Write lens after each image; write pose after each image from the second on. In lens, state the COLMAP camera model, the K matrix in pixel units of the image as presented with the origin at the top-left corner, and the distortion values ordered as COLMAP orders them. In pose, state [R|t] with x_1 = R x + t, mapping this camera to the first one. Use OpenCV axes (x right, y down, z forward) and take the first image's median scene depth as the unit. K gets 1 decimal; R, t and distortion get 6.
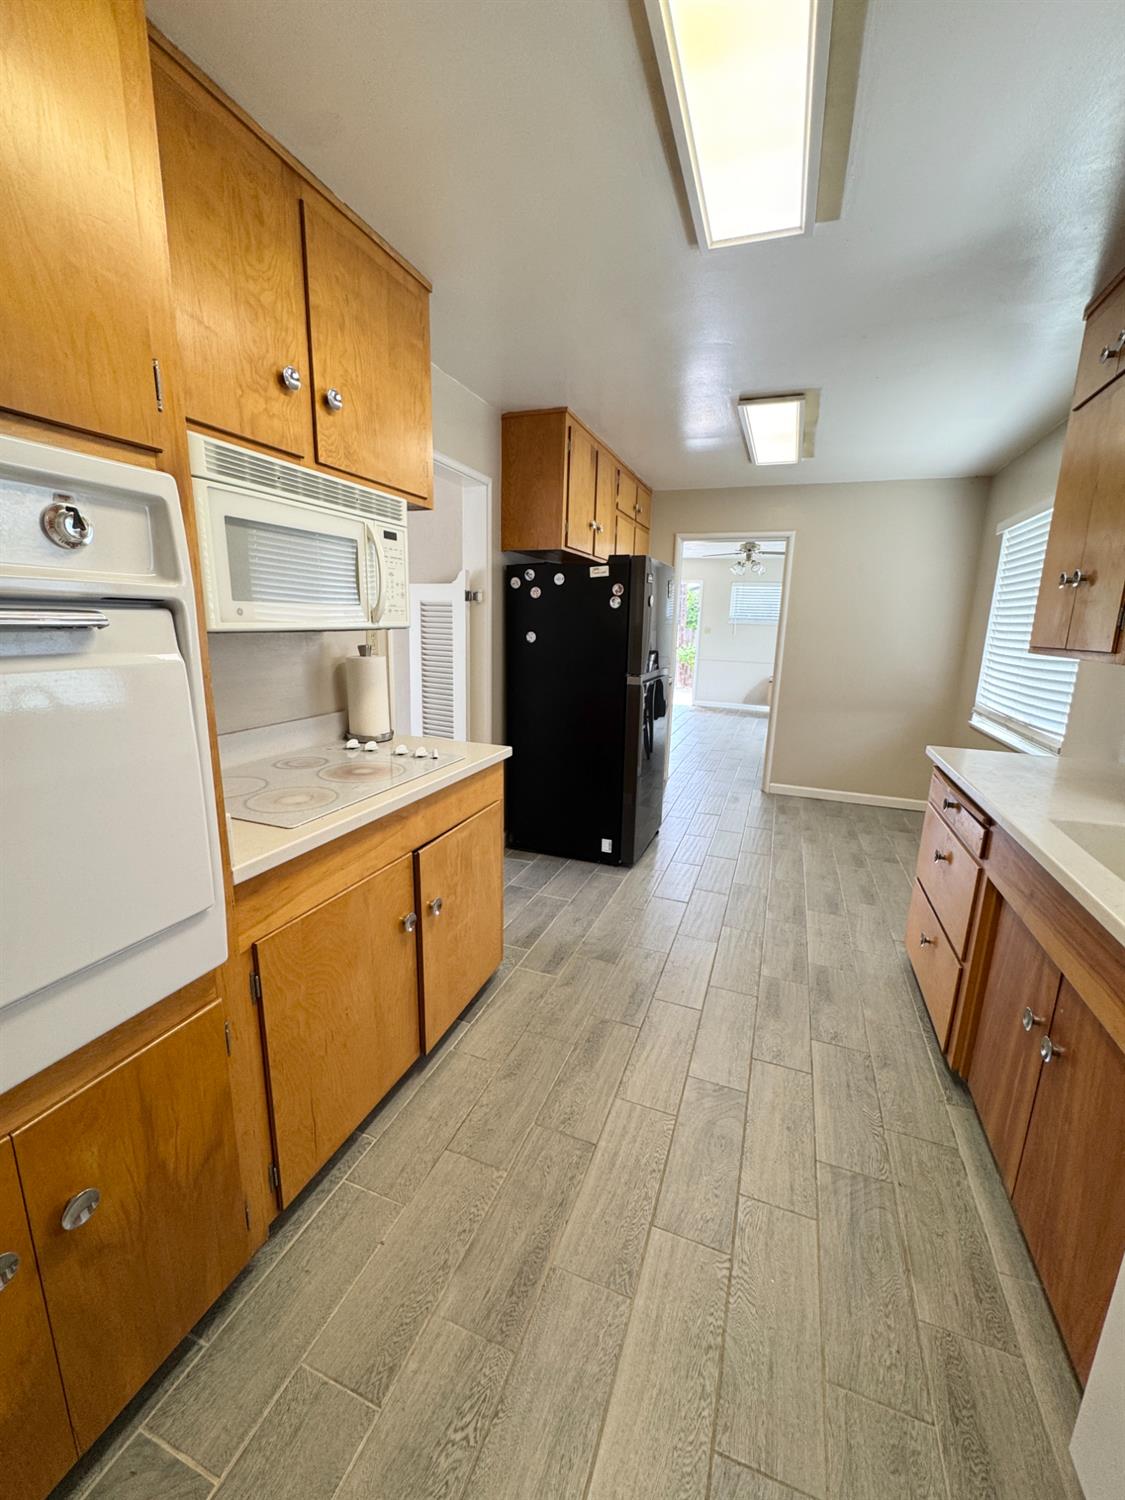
lens RADIAL K [[597.7, 0, 559.7], [0, 597.7, 753.7], [0, 0, 1]] dist [-0.002238, -0.000142]
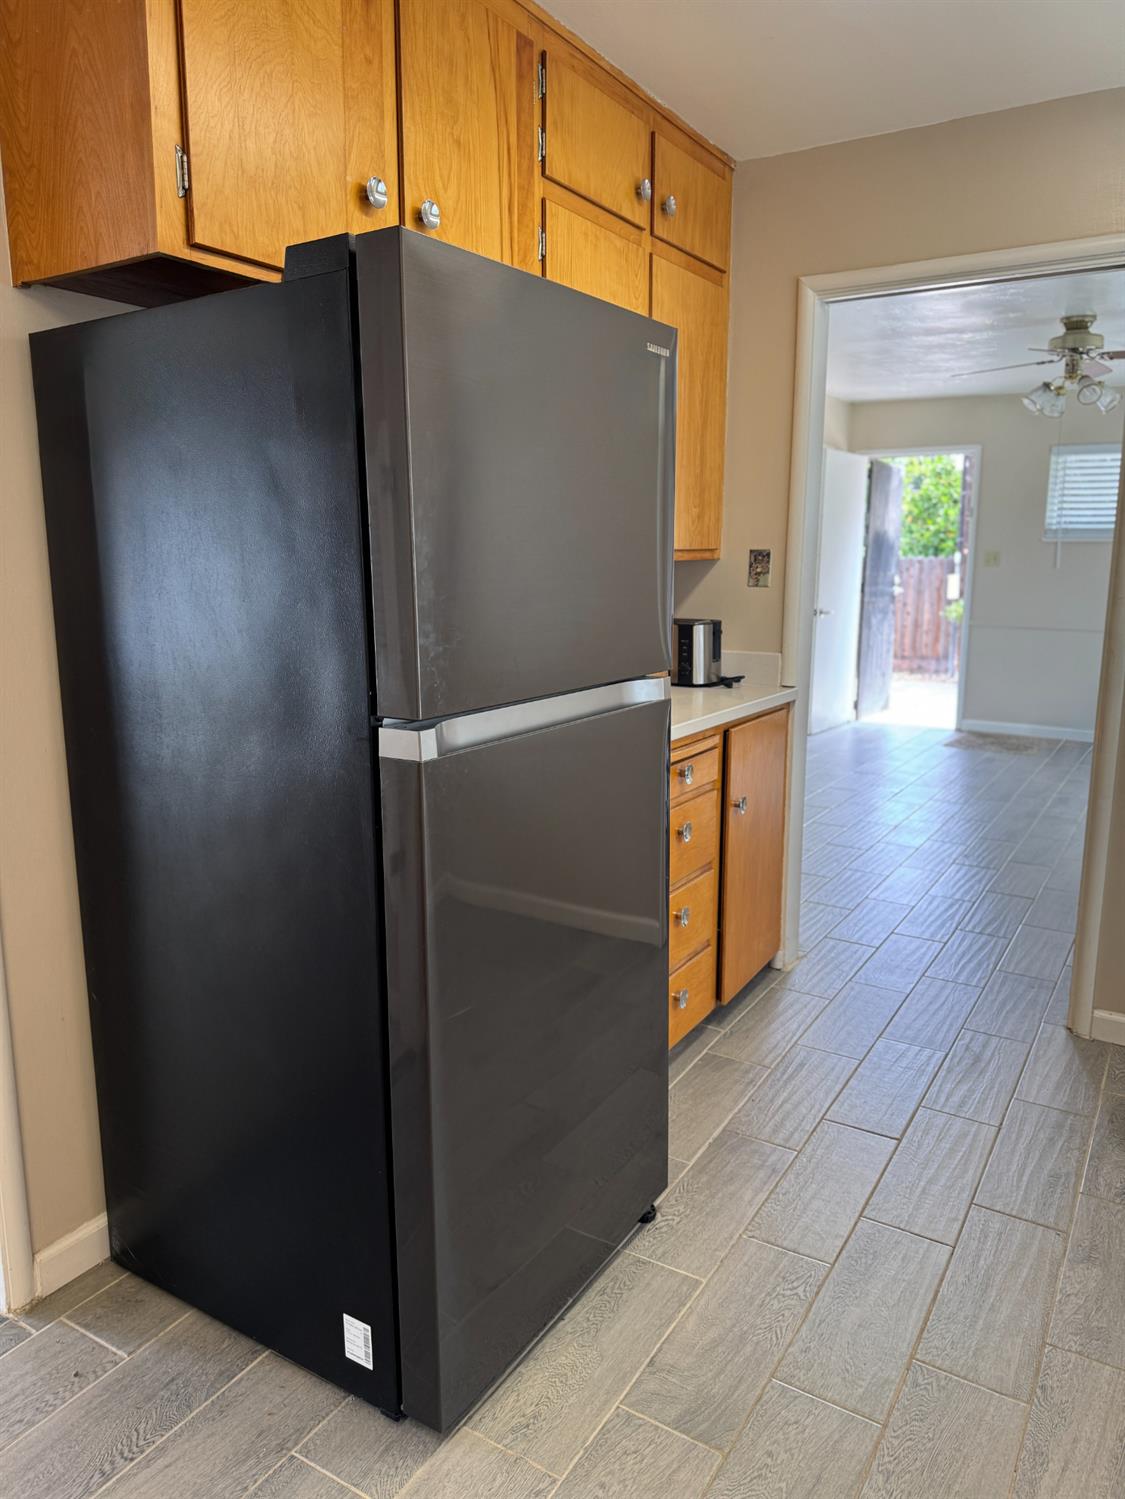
lens RADIAL K [[1060.7, 0, 567.2], [0, 1060.7, 751.8], [0, 0, 1]] dist [0.075629, -0.103724]
pose [[0.983175, 0.012429, -0.182242, 0.557460], [-0.018719, 0.999286, -0.032831, -0.213286], [0.181703, 0.035690, 0.982705, 1.148150]]
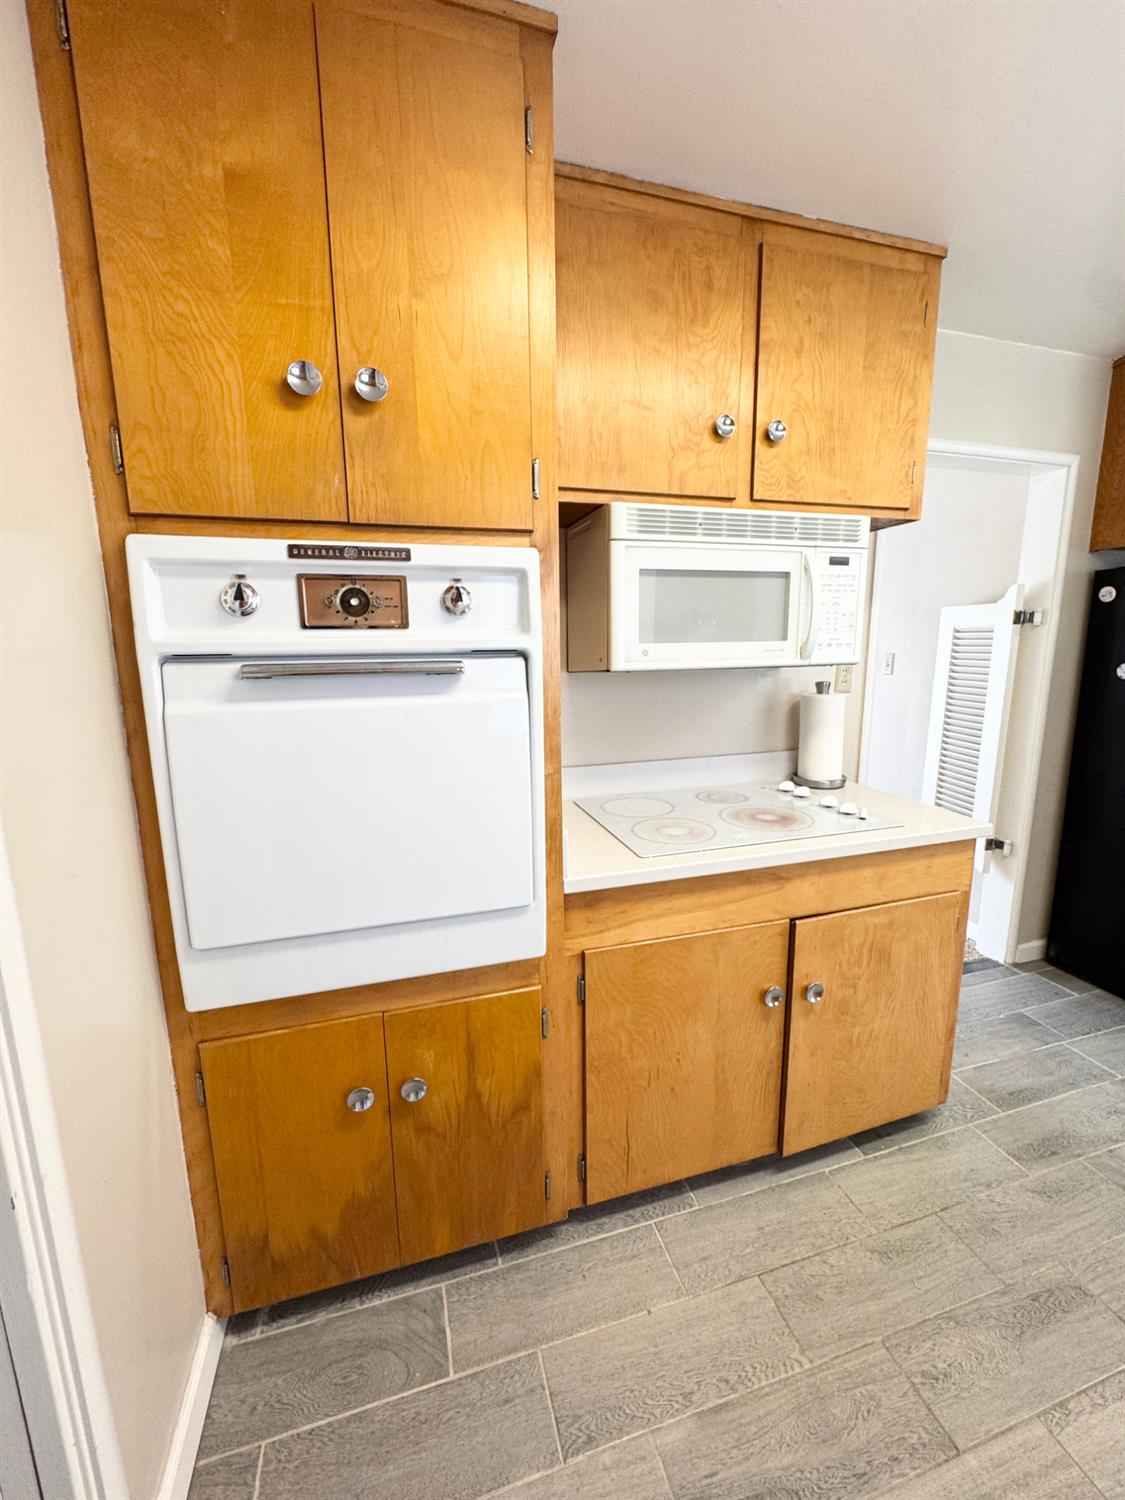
lens RADIAL K [[597.7, 0, 559.7], [0, 597.7, 753.7], [0, 0, 1]] dist [-0.002238, -0.000142]
pose [[0.607633, 0.111916, -0.786293, 0.219732], [-0.148453, 0.988578, 0.025986, -0.050323], [0.780220, 0.100937, 0.617307, 0.180886]]
